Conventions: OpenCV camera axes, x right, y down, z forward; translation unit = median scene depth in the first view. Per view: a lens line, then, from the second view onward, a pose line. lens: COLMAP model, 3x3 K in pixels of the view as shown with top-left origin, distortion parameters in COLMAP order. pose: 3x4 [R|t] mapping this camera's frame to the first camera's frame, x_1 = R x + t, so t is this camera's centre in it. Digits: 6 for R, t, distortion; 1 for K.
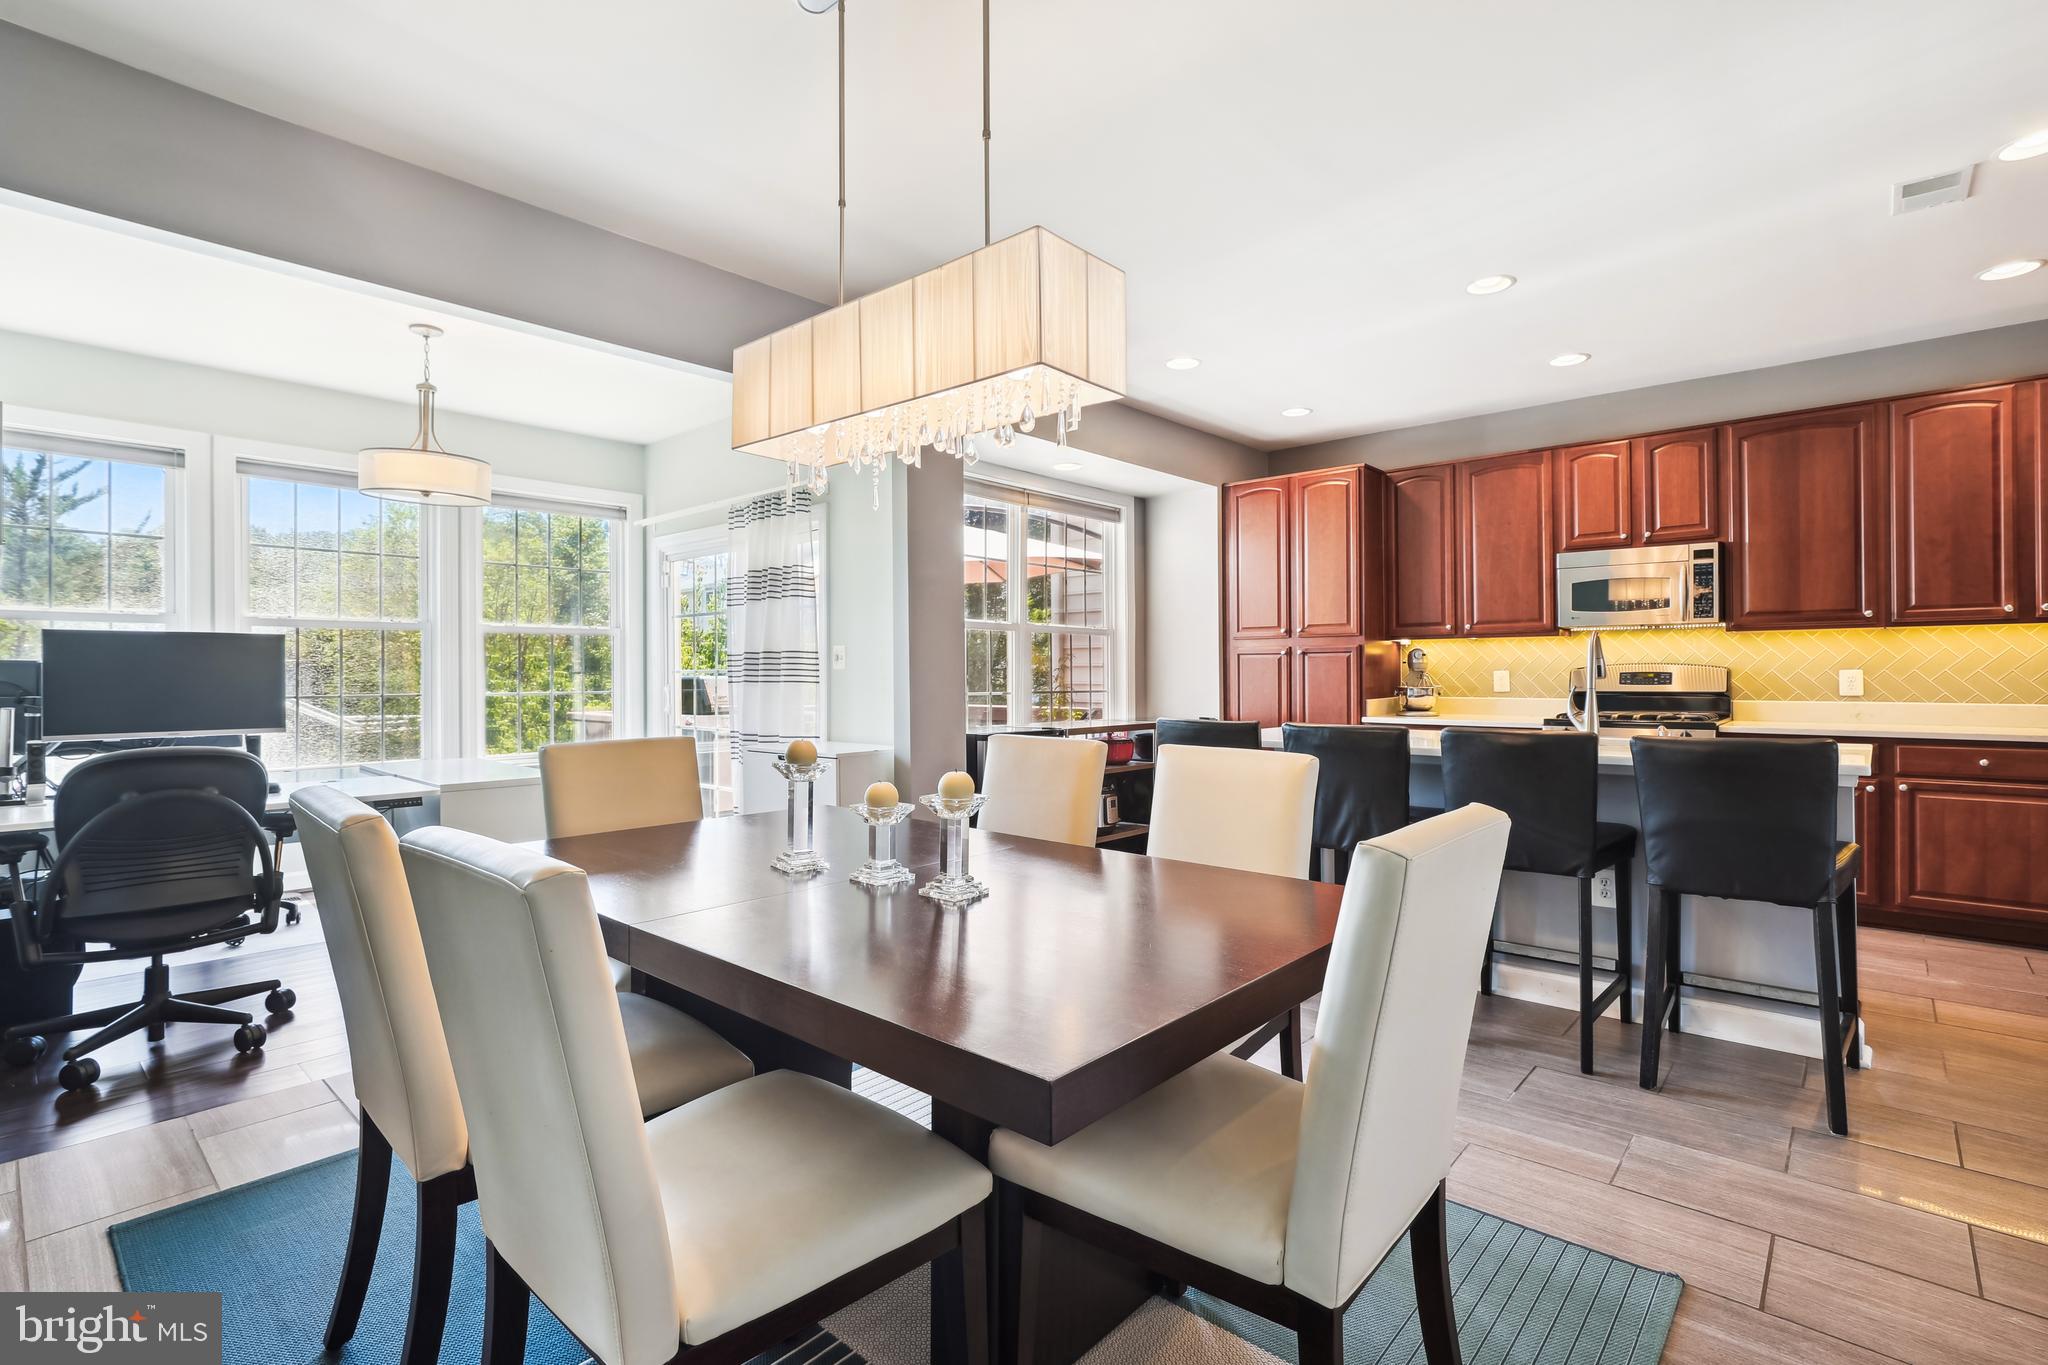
lens RADIAL K [[951.6, 0, 1030.5], [0, 951.6, 672.7], [0, 0, 1]] dist [-0.012217, 0.007006]
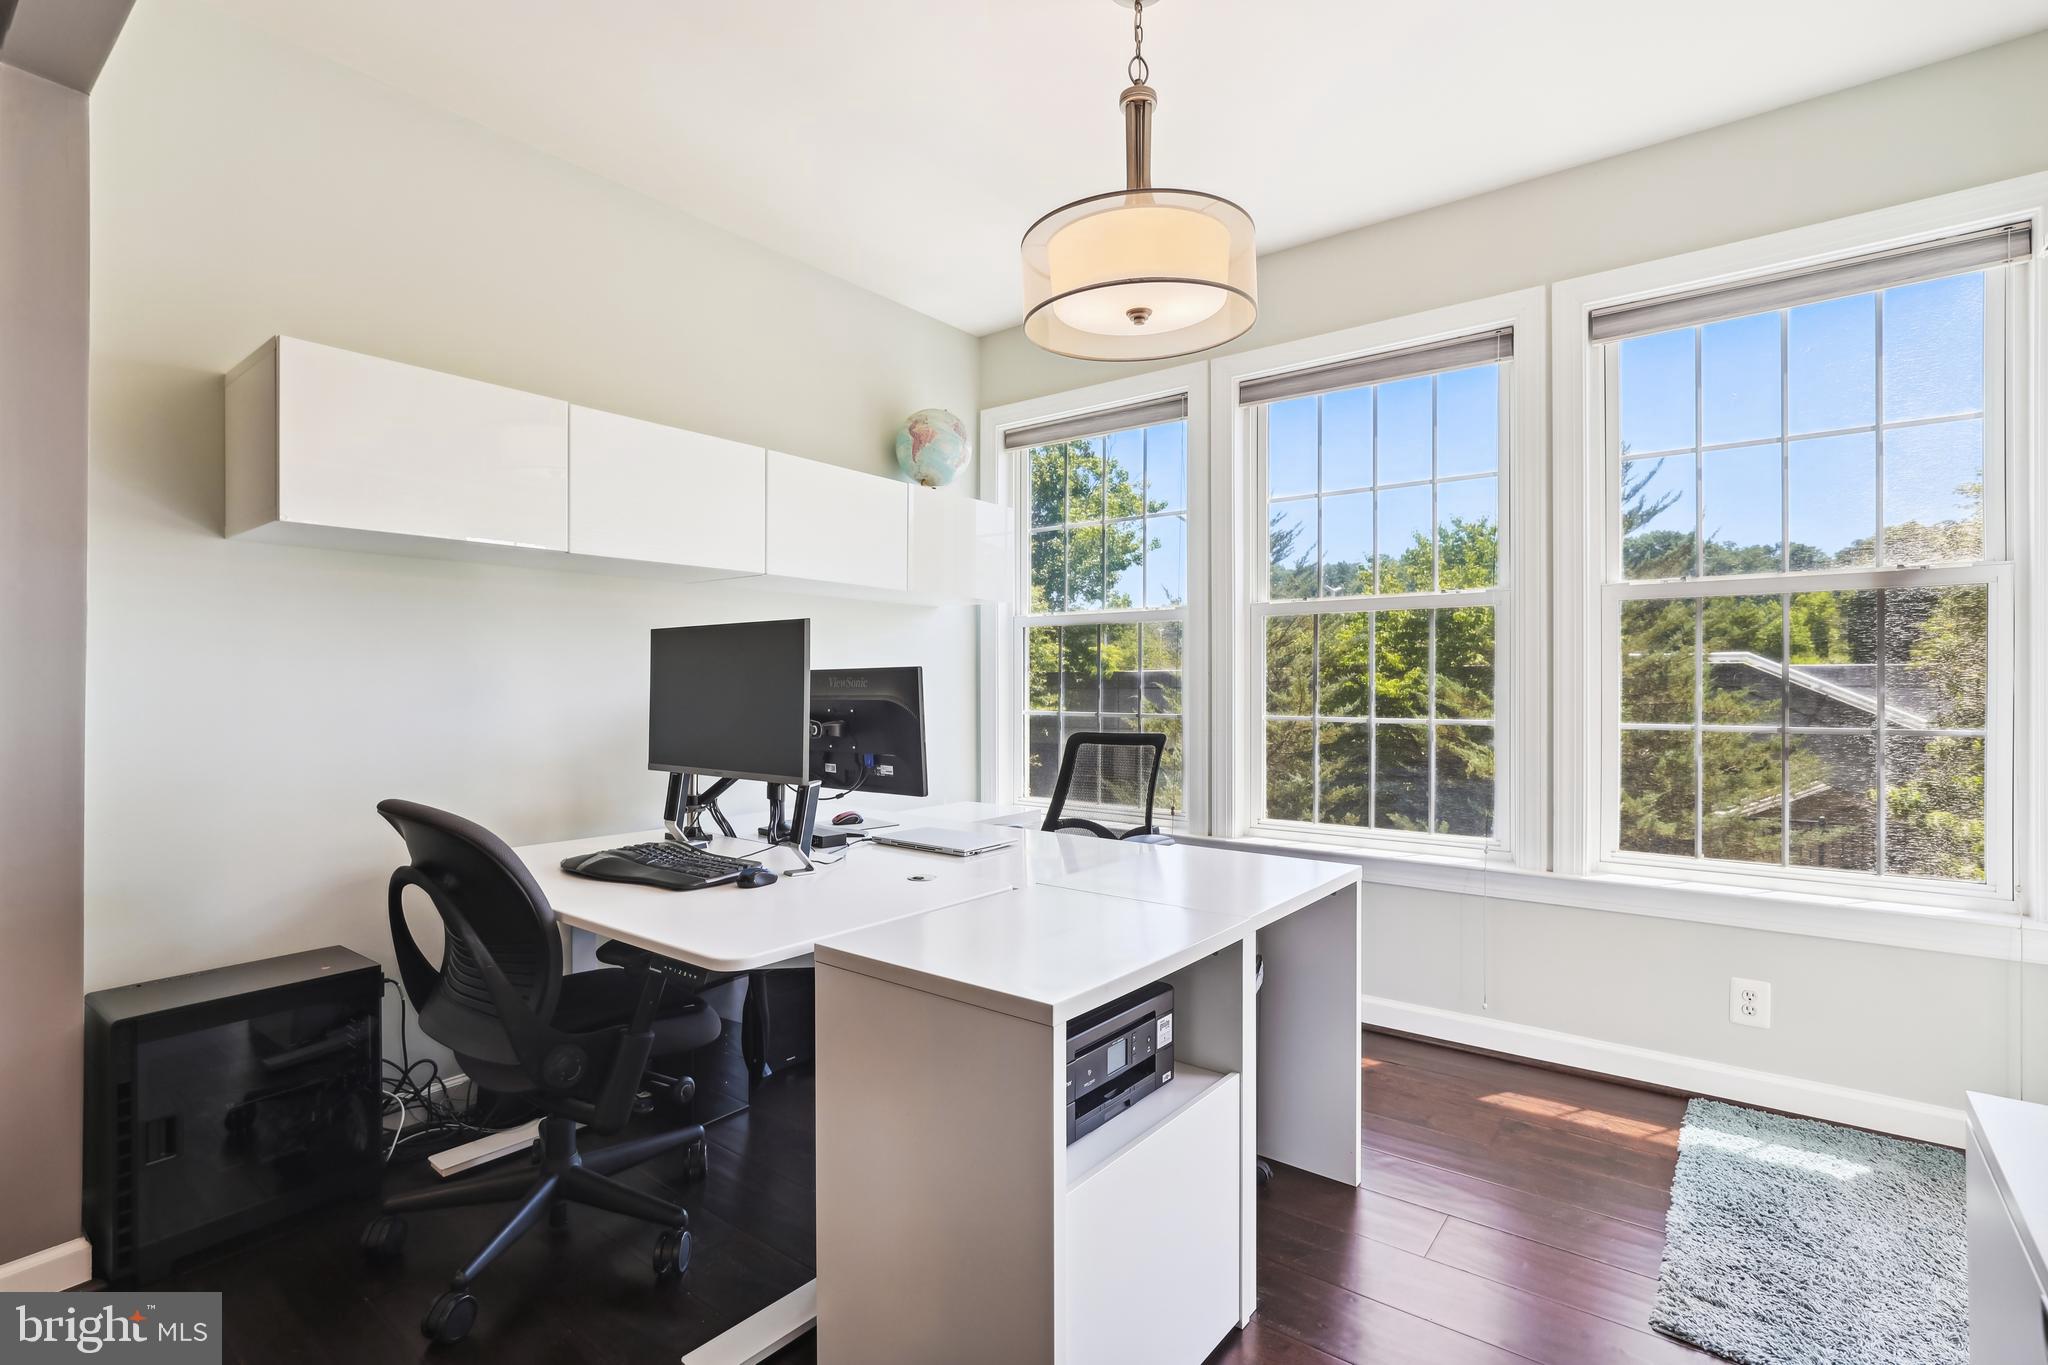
lens RADIAL K [[951.6, 0, 1042.5], [0, 951.6, 684.4], [0, 0, 1]] dist [-0.012217, 0.007006]
pose [[0.097485, 0.001781, -0.995235, -0.143714], [0.003200, 0.999993, 0.002103, -0.004583], [0.995232, -0.003390, 0.097479, 0.789331]]
